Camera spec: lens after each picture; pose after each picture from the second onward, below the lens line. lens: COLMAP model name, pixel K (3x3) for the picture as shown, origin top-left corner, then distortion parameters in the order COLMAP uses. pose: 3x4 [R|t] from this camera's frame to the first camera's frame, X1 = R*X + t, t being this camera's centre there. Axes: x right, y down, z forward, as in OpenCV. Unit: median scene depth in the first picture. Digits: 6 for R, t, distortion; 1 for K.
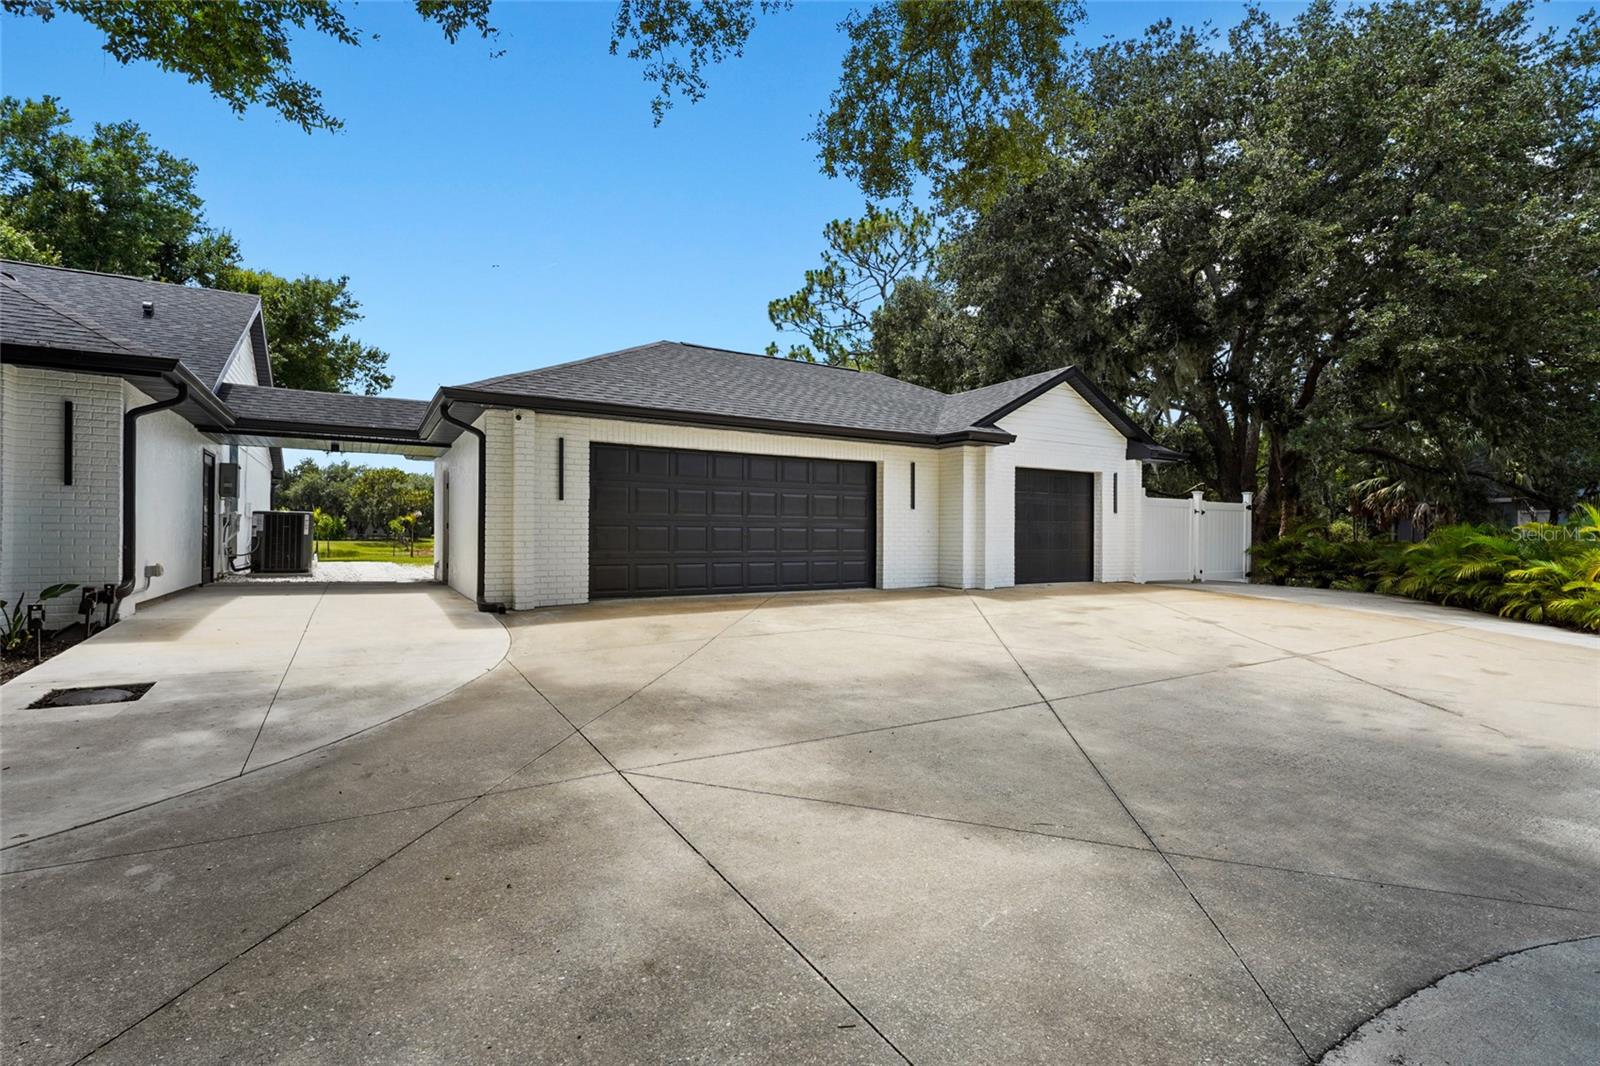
lens RADIAL K [[721.8, 0, 803.2], [0, 721.8, 531.5], [0, 0, 1]] dist [0.000262, 0.000254]
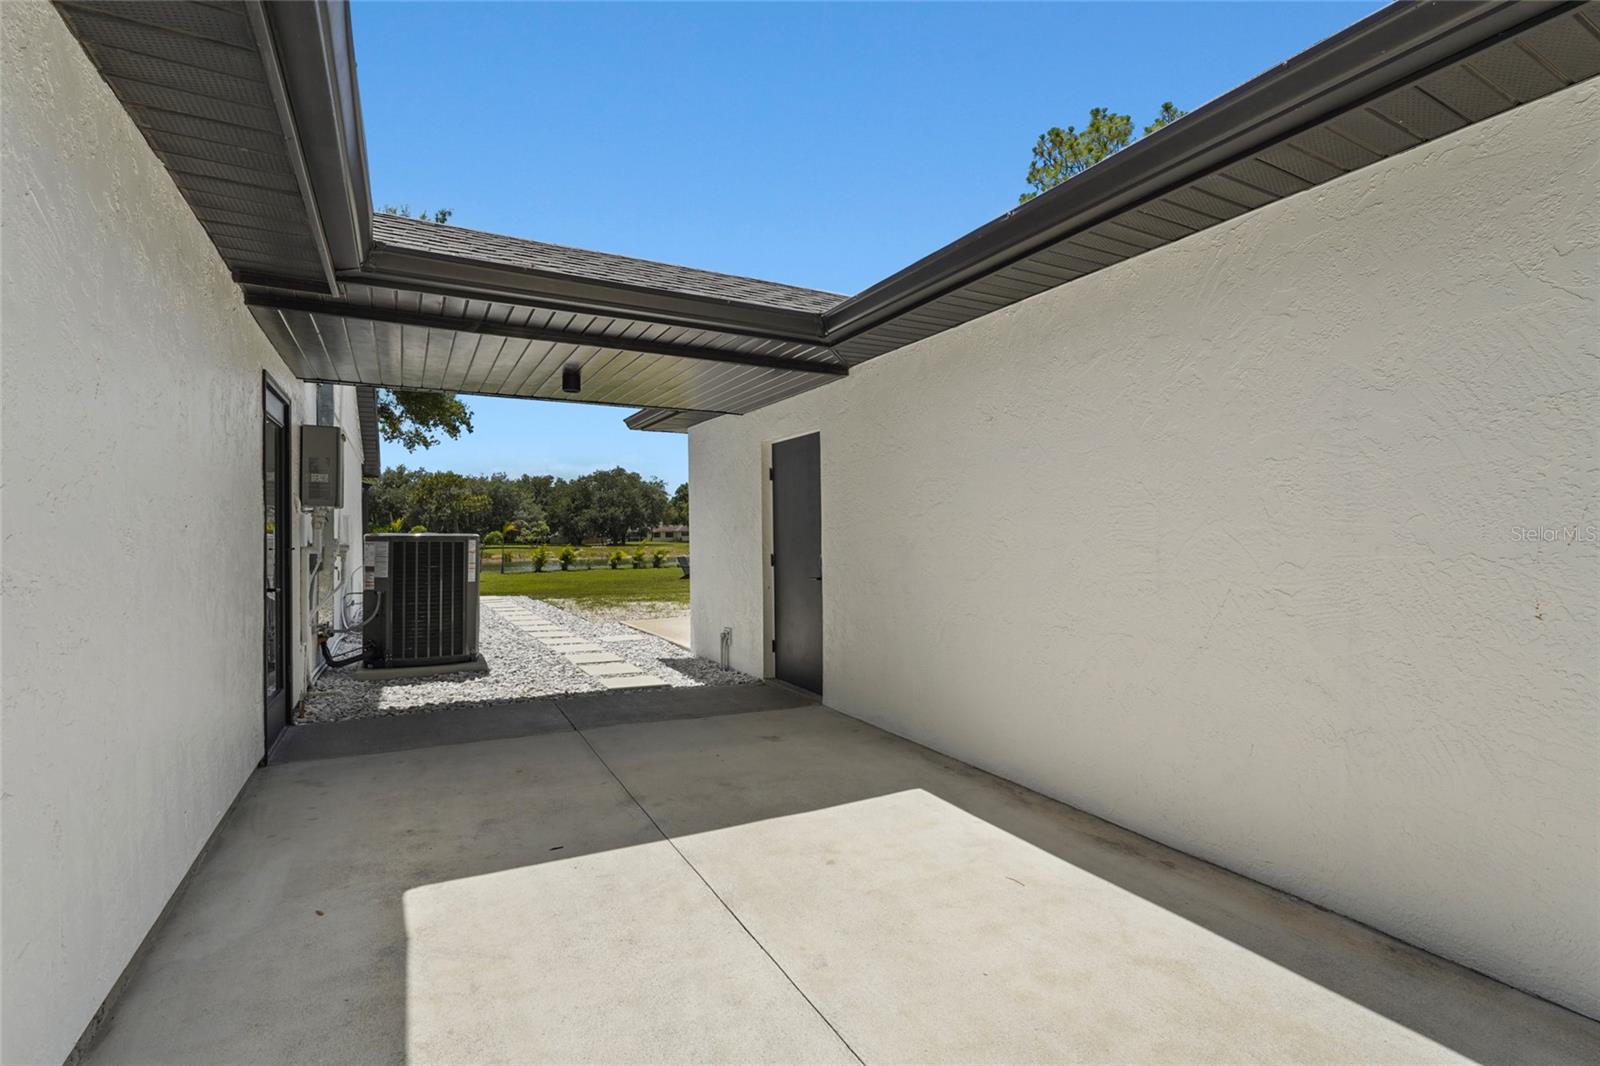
lens RADIAL K [[739.2, 0, 800.0], [0, 739.2, 533.0], [0, 0, 1]] dist [0.000159, 0.000117]
pose [[0.997229, -0.011454, -0.073505, -0.446458], [0.011508, 0.999934, 0.000312, -0.025875], [0.073497, -0.001157, 0.997295, 0.542325]]
